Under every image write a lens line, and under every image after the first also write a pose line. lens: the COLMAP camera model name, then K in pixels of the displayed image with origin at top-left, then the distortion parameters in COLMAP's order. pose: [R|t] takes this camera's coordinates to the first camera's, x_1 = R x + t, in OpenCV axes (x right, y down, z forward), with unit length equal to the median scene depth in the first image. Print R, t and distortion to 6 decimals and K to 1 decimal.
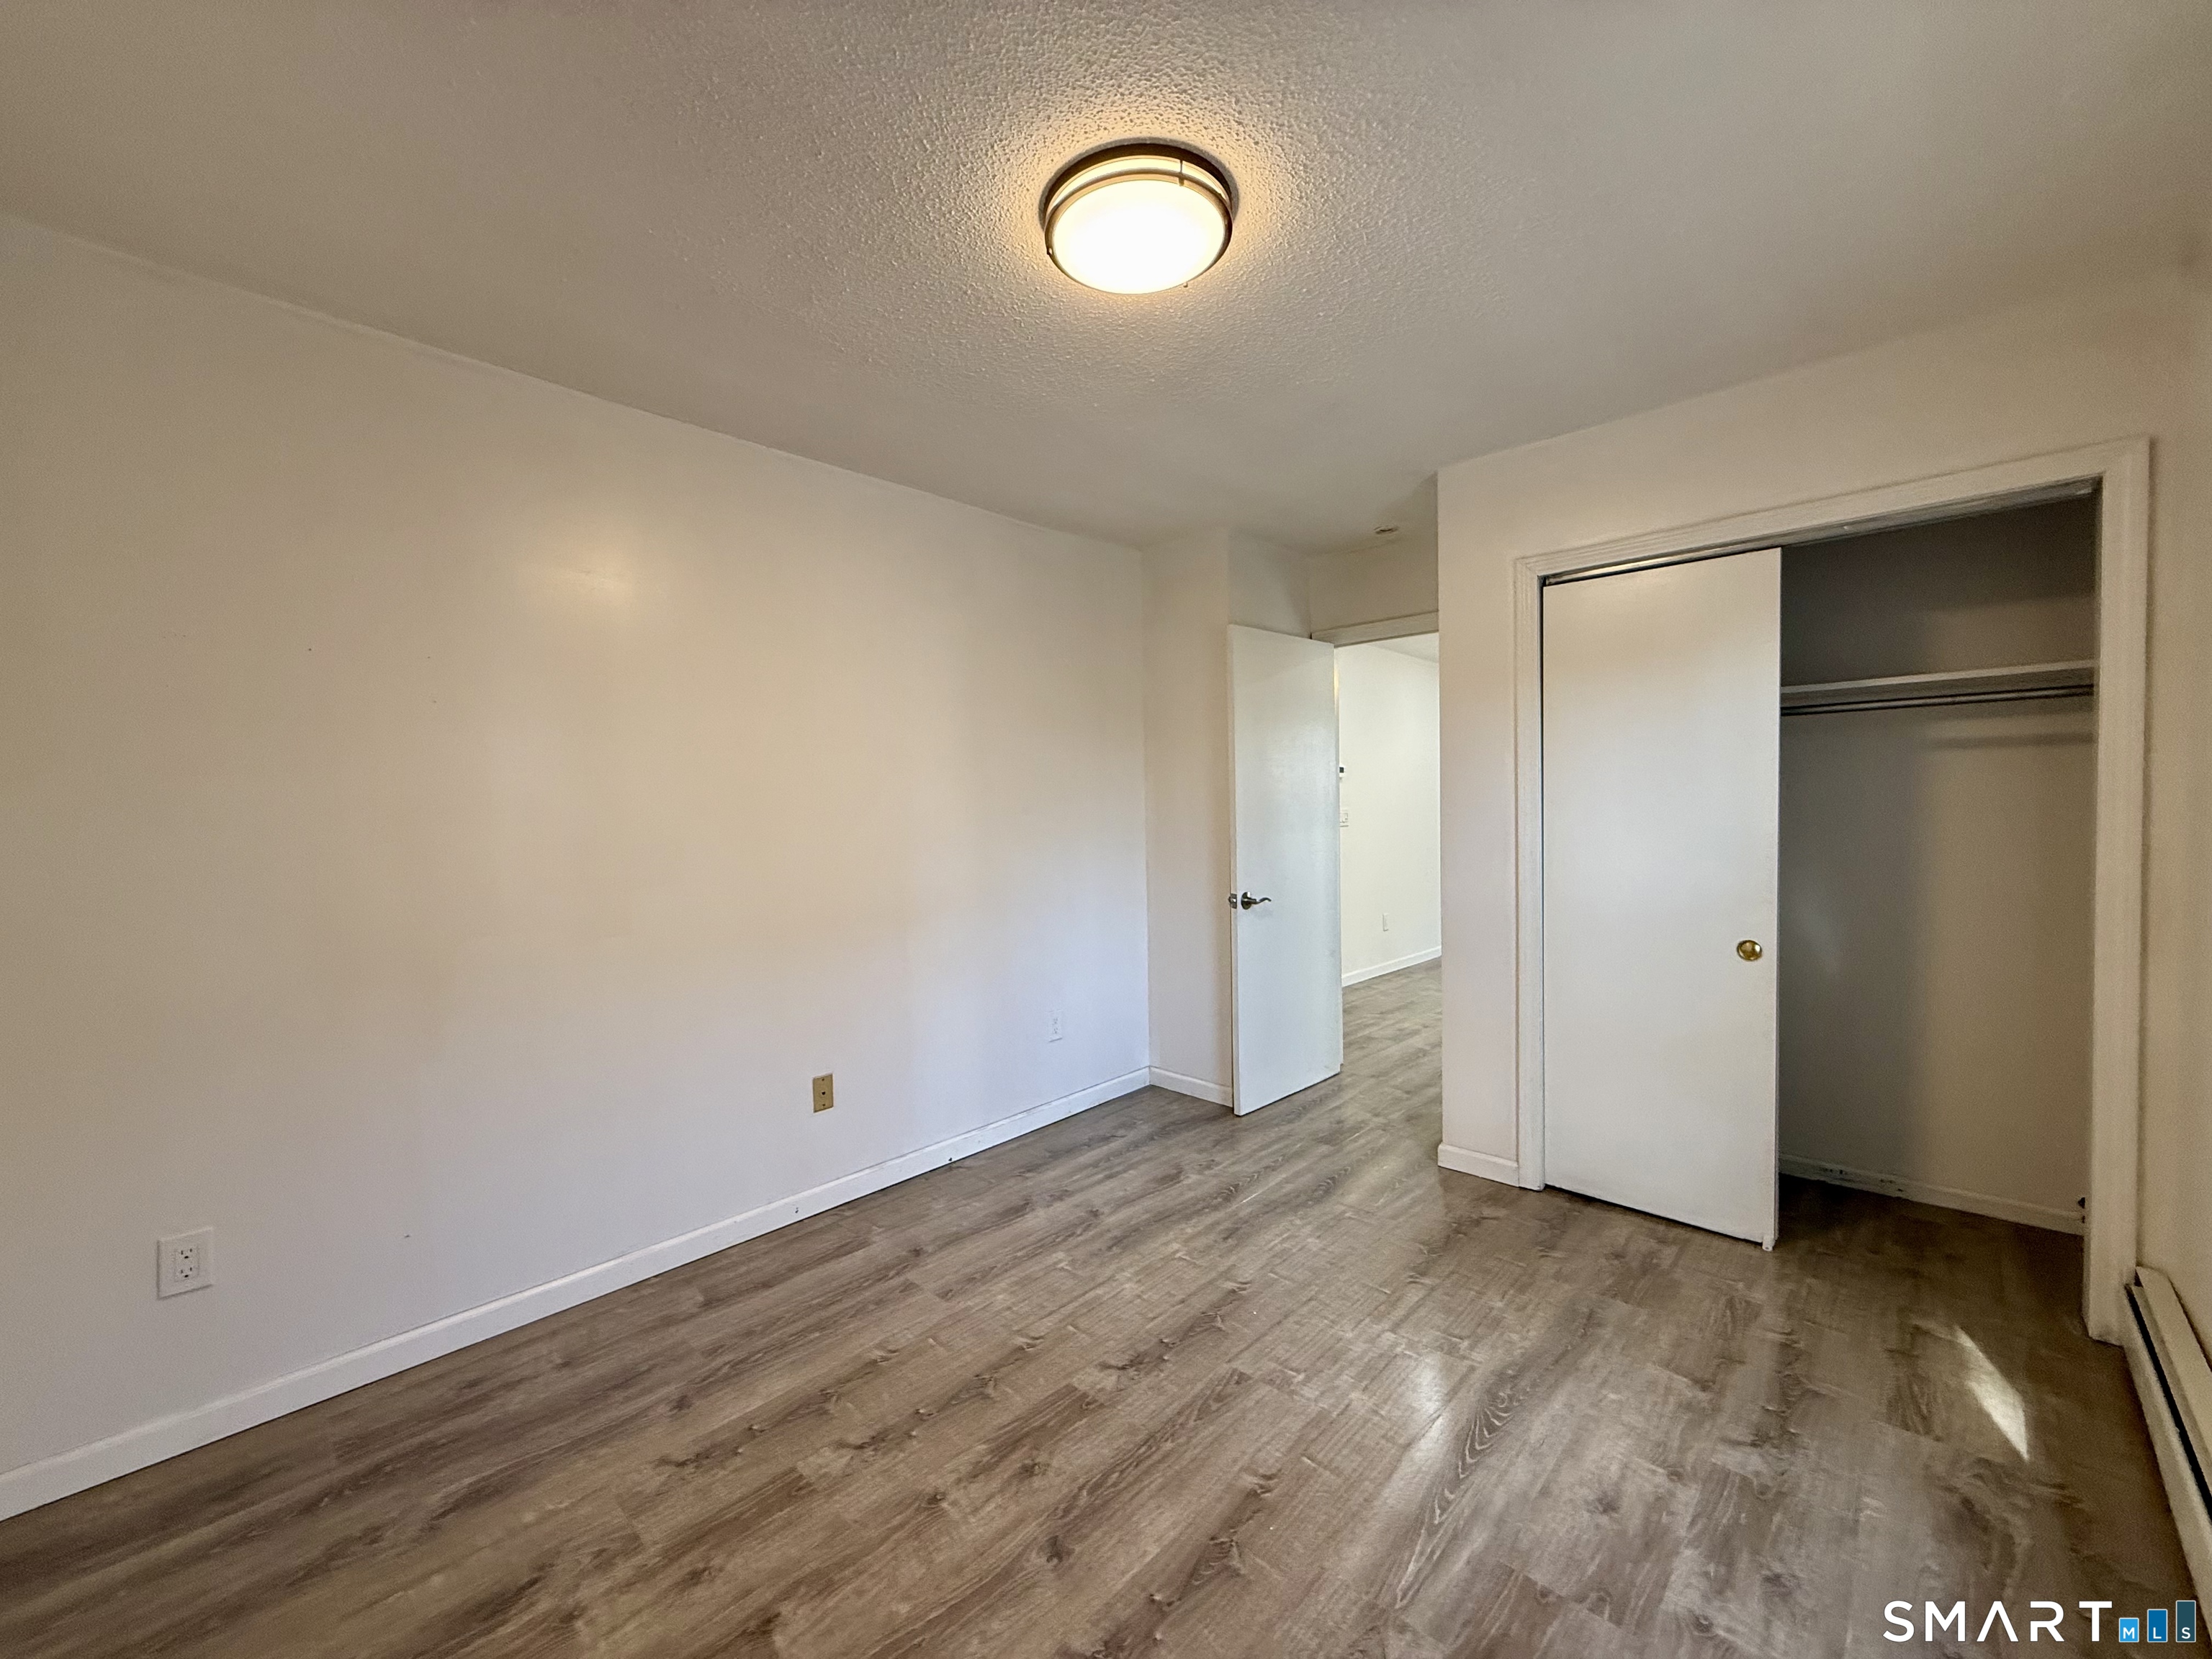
lens RADIAL K [[878.8, 0, 1103.0], [0, 878.8, 827.4], [0, 0, 1]] dist [0.000491, -0.000003]
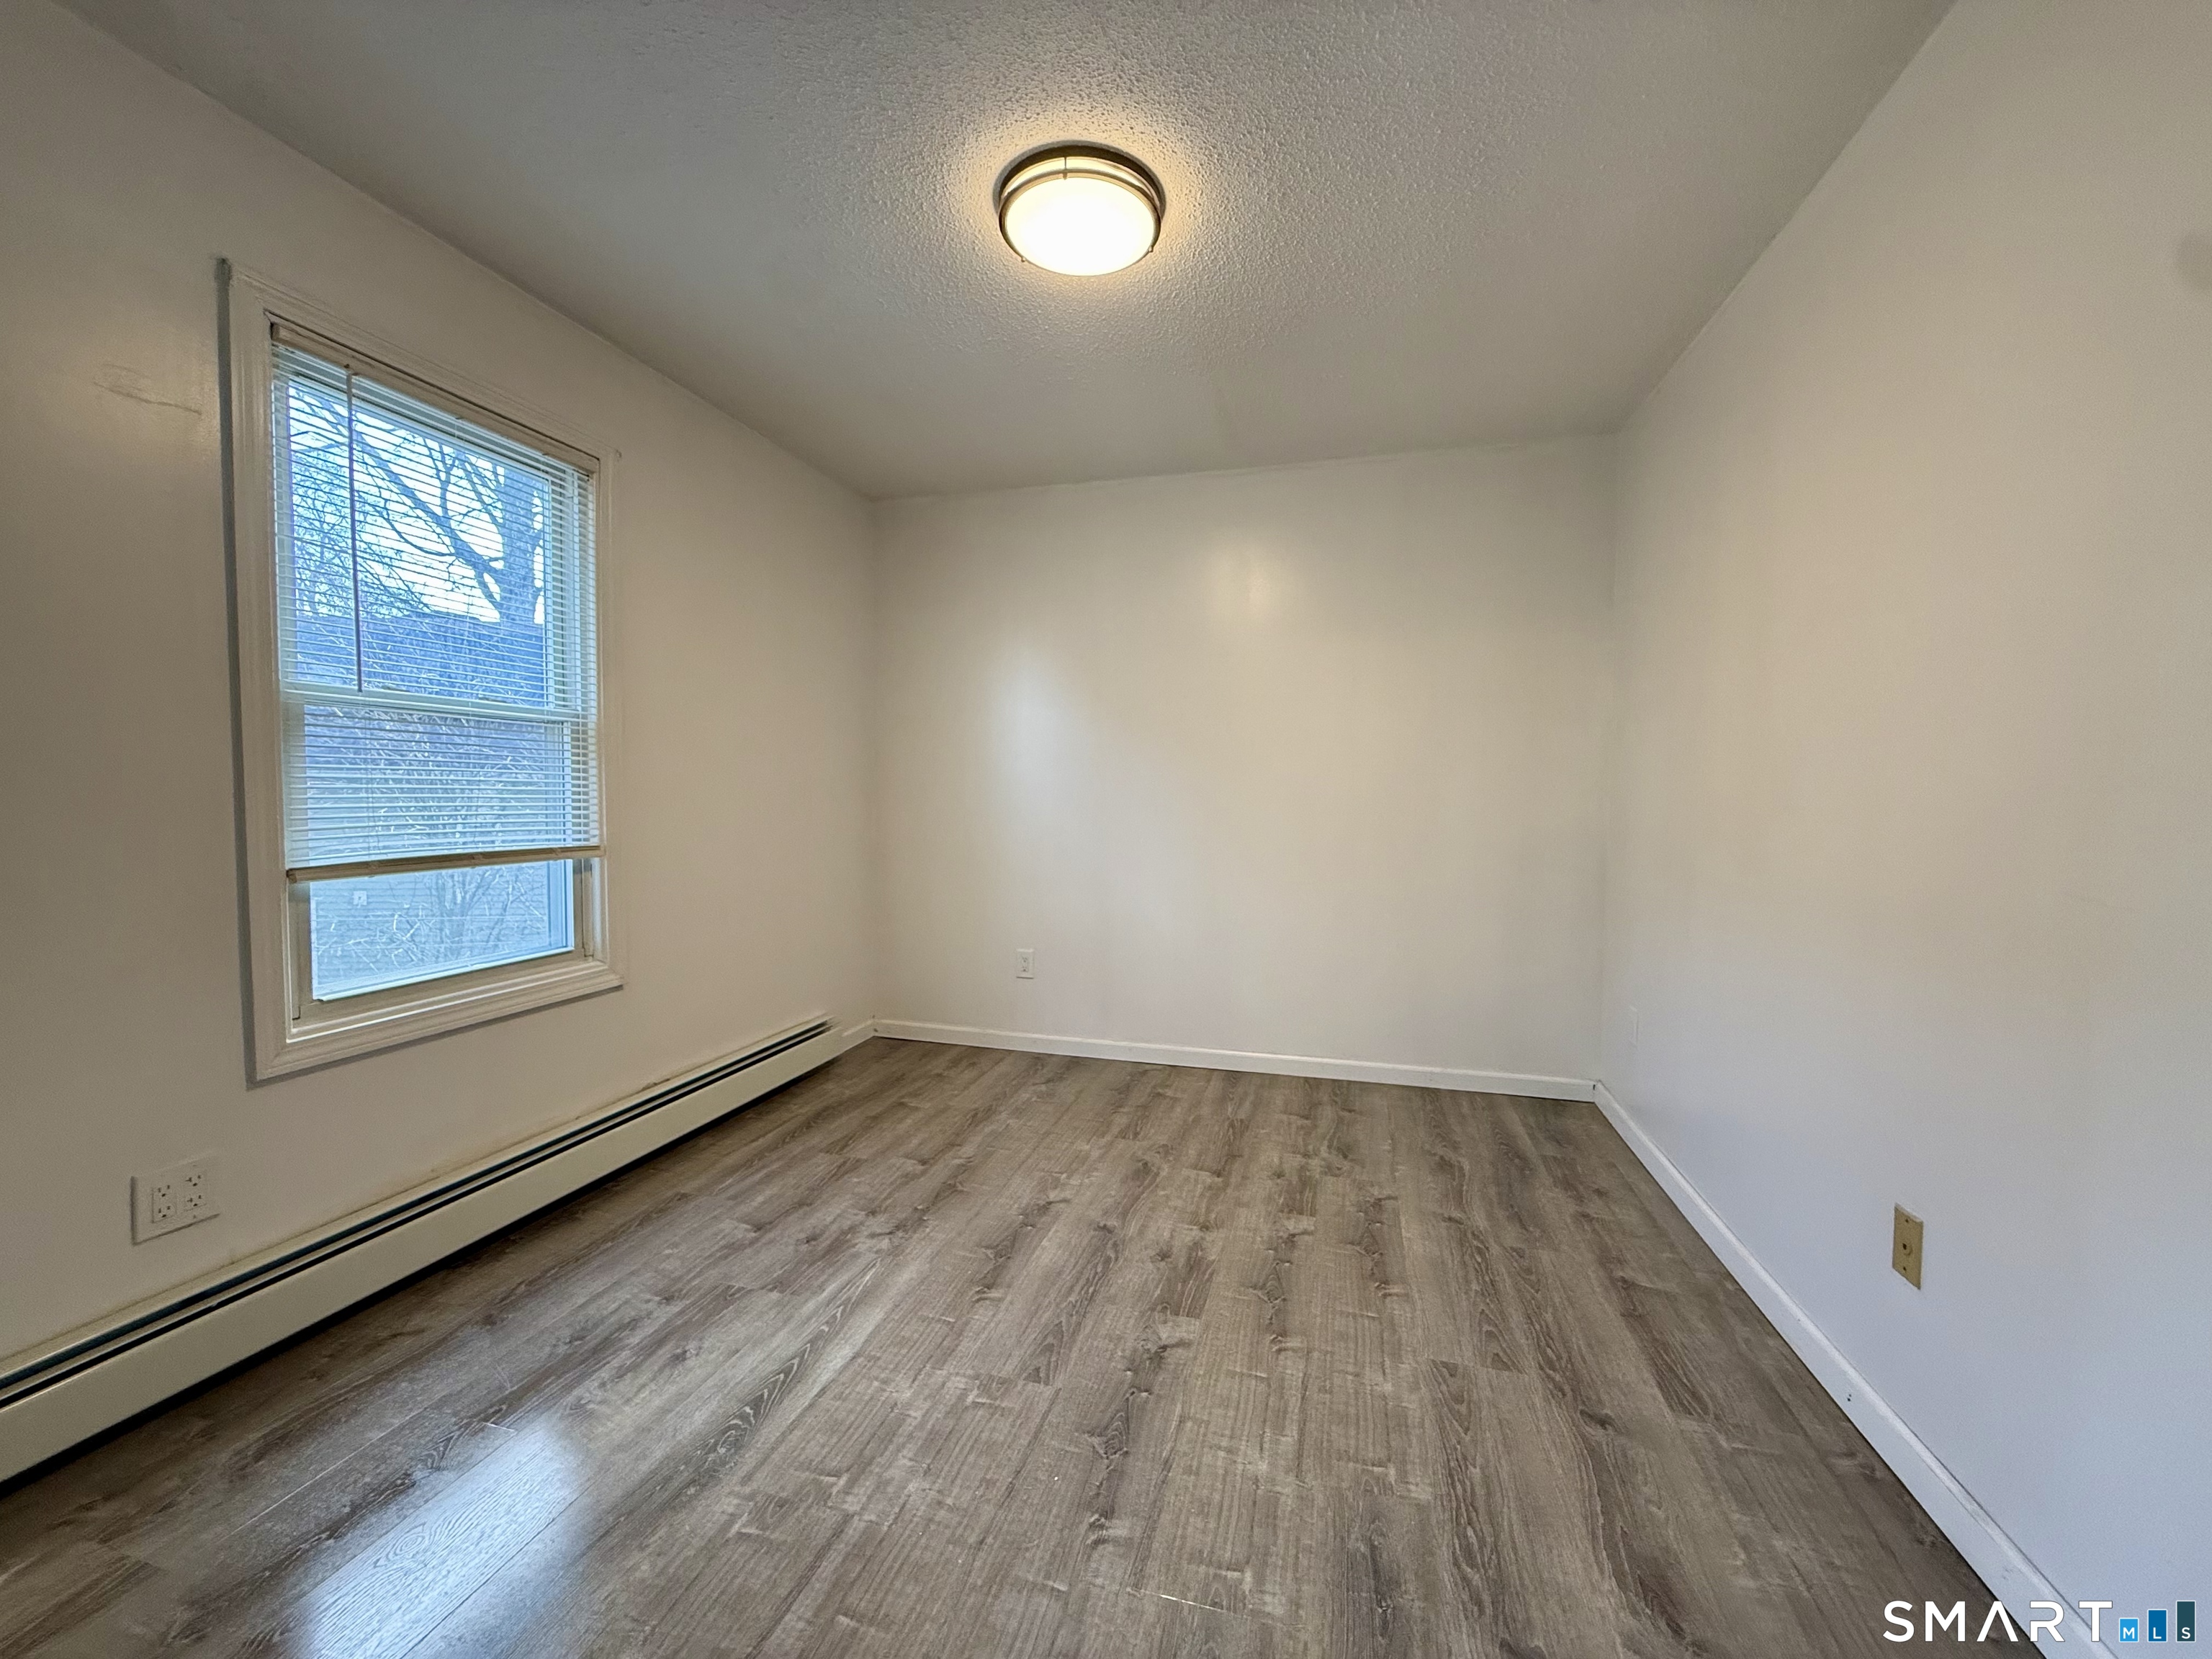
lens RADIAL K [[878.8, 0, 1103.0], [0, 878.8, 827.4], [0, 0, 1]] dist [0.000491, -0.000003]
pose [[-0.881113, 0.030154, -0.471944, 0.509147], [-0.004216, 0.997424, 0.071600, 0.028572], [0.472888, 0.065078, -0.878716, 1.820959]]
